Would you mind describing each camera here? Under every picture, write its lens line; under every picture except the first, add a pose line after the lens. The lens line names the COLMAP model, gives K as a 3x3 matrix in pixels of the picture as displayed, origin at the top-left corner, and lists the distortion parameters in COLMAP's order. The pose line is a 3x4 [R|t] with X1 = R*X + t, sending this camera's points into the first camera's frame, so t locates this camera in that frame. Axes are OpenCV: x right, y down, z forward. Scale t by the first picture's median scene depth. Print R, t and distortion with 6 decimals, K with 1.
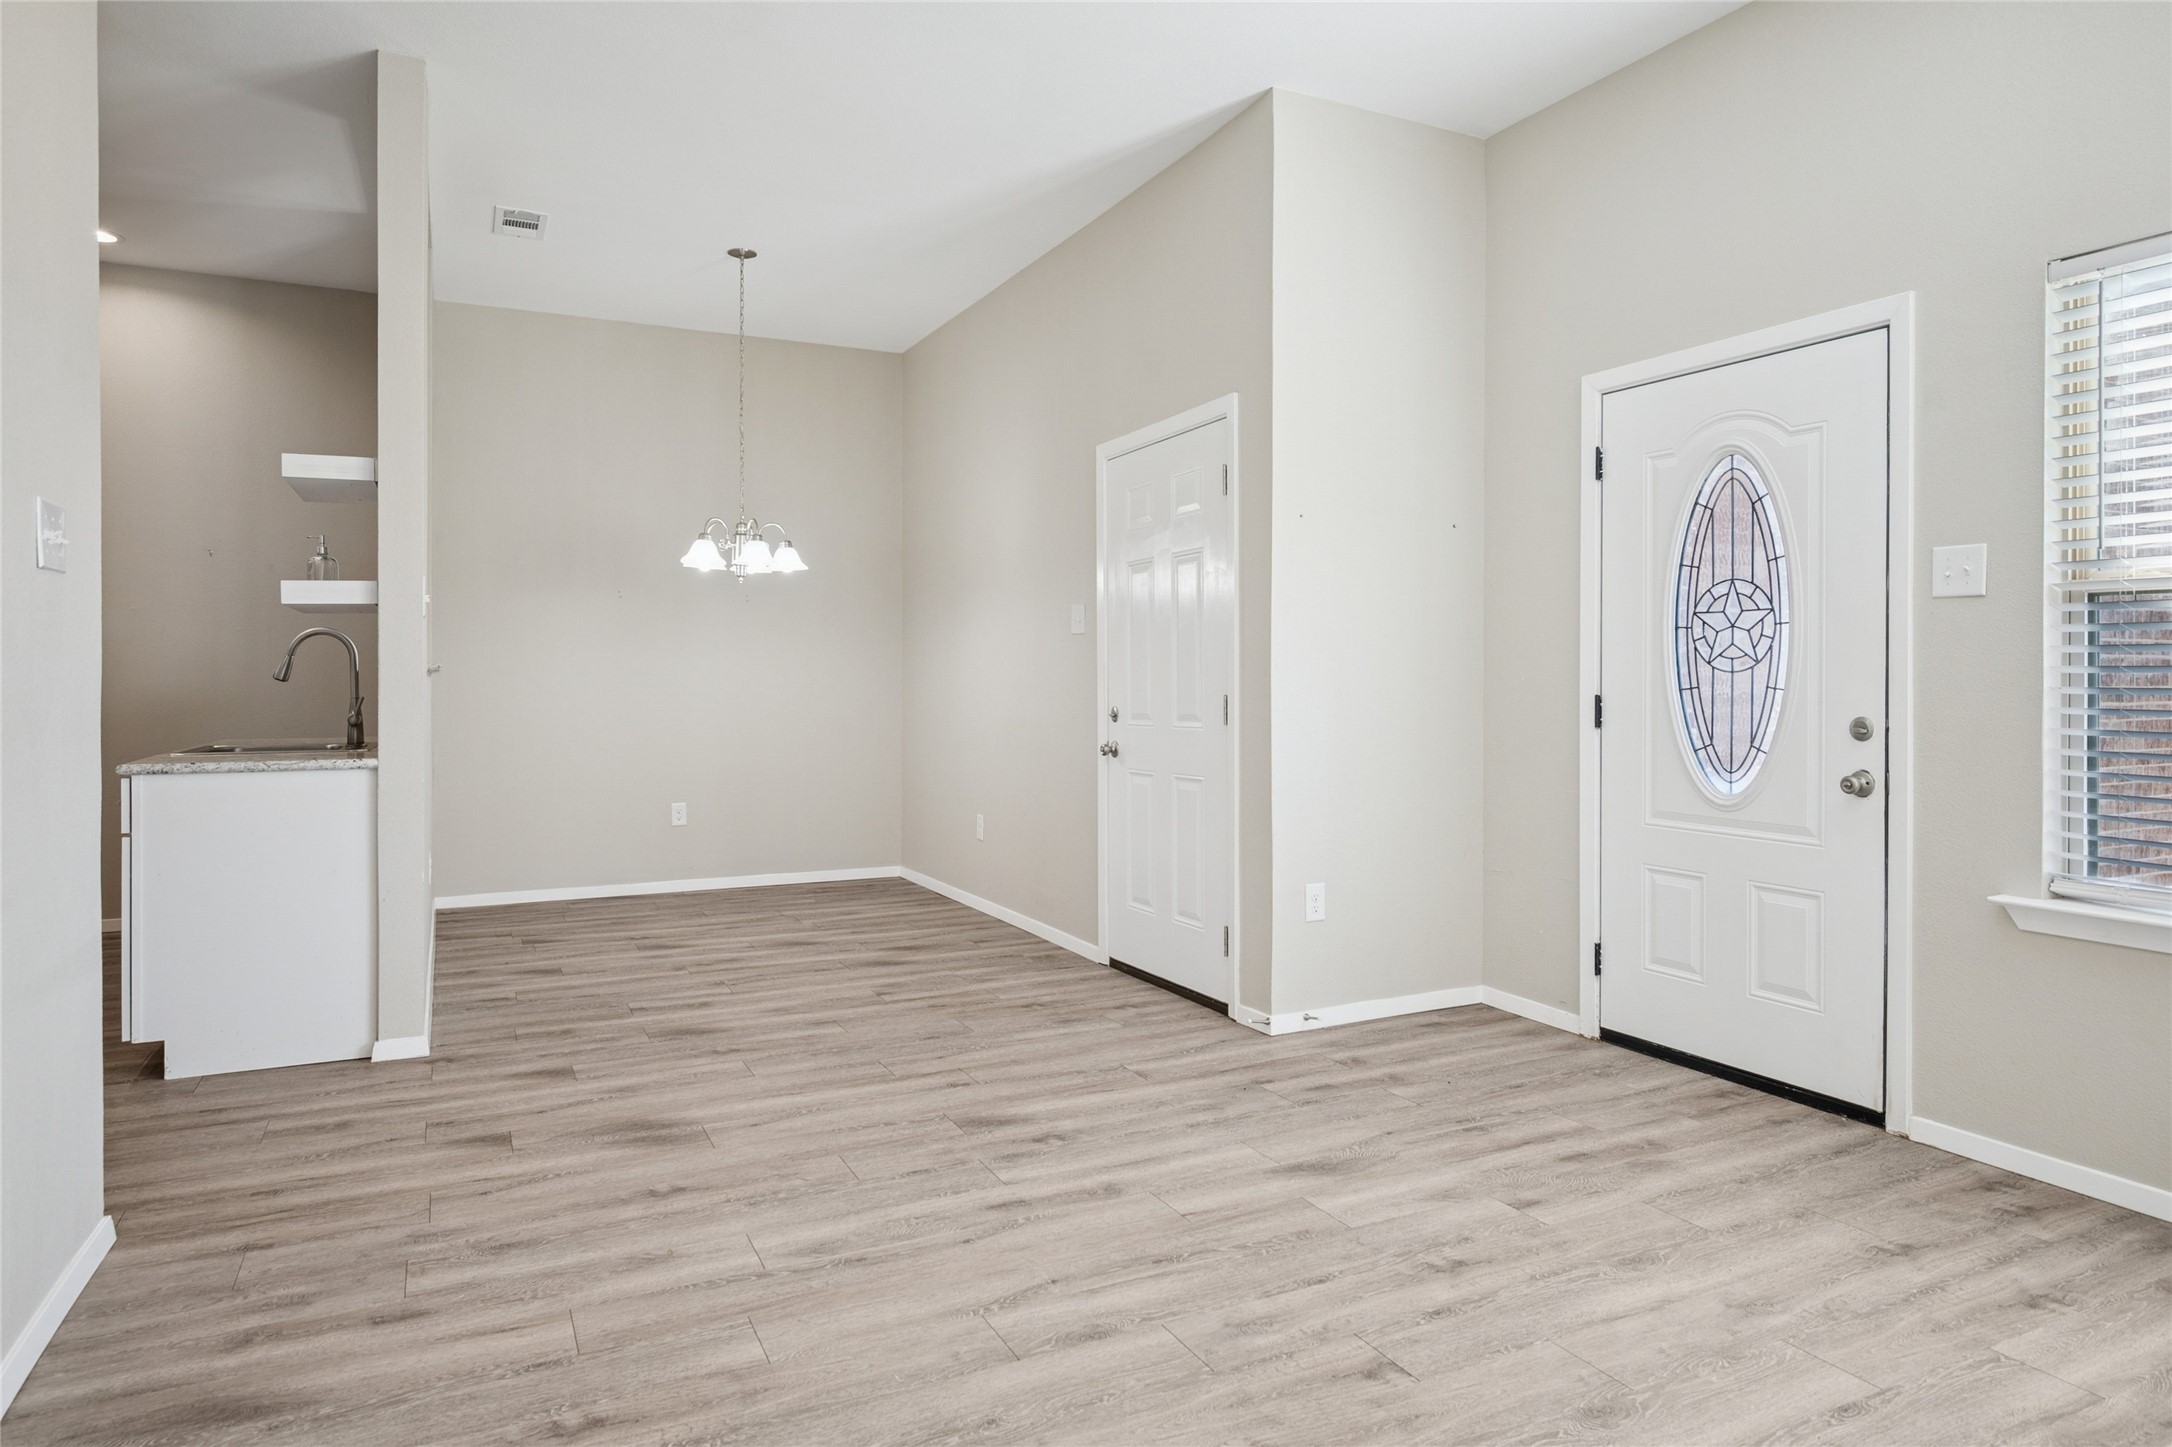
lens RADIAL K [[1293.5, 0, 1082.1], [0, 1293.5, 675.0], [0, 0, 1]] dist [0.007438, 0.000311]
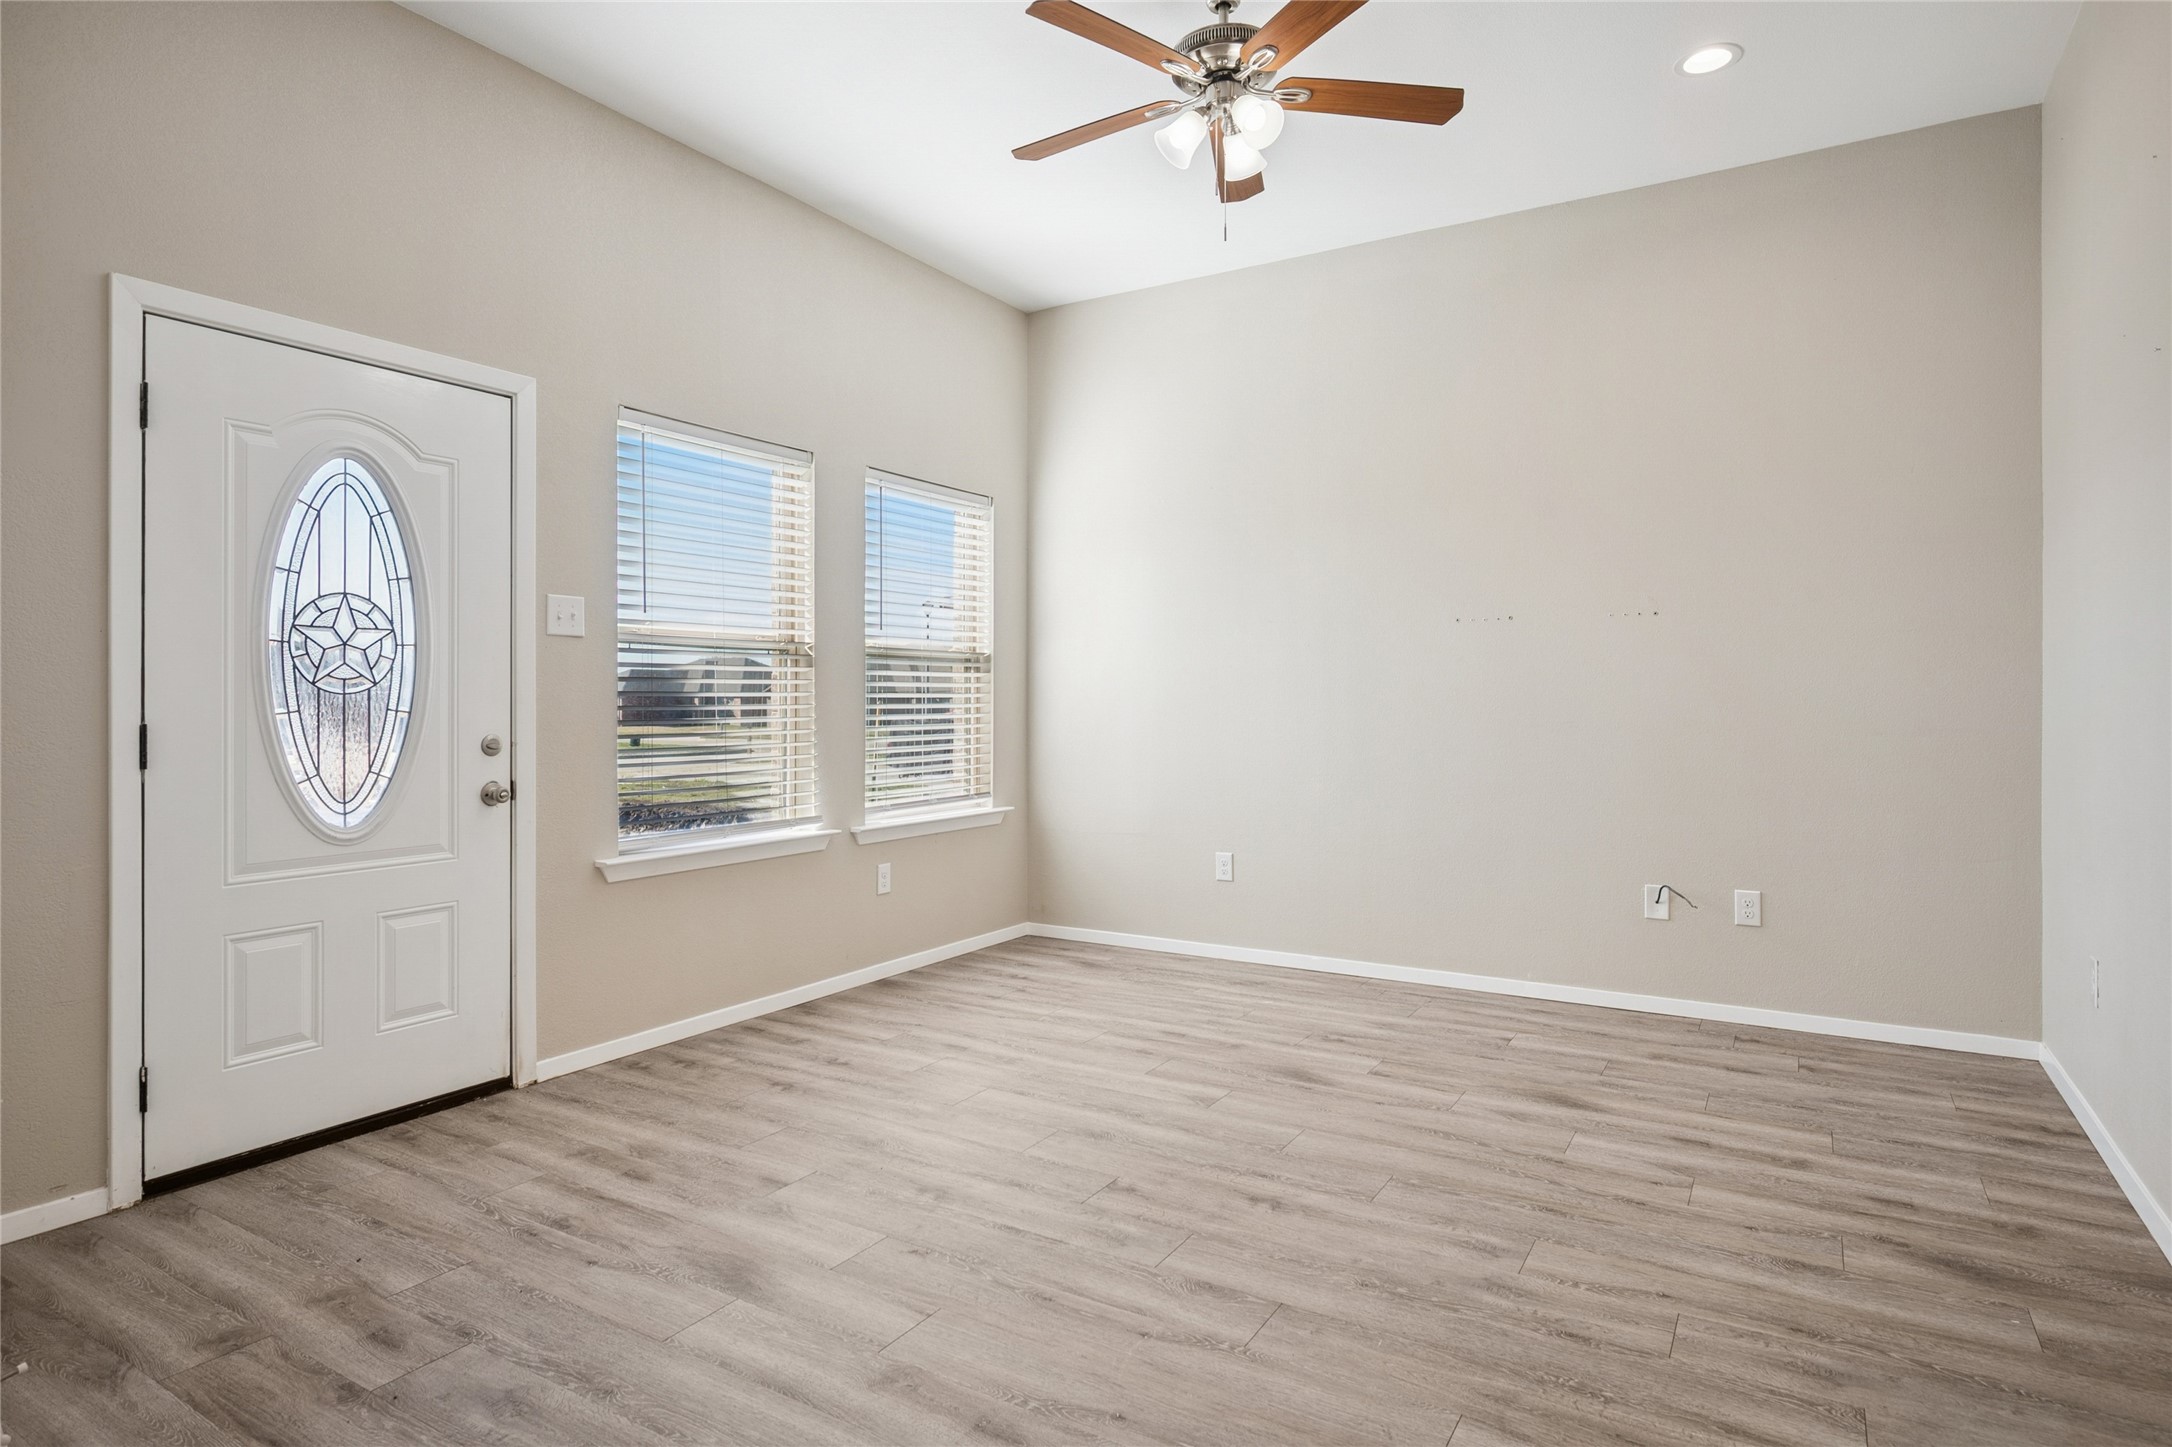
lens RADIAL K [[1175.2, 0, 1096.3], [0, 1175.2, 696.4], [0, 0, 1]] dist [0.000288, 0.001003]
pose [[-0.535598, 0.003093, 0.844467, -0.550753], [0.001346, 0.999995, -0.002809, 0.002707], [-0.844472, -0.000367, -0.535600, 1.122826]]
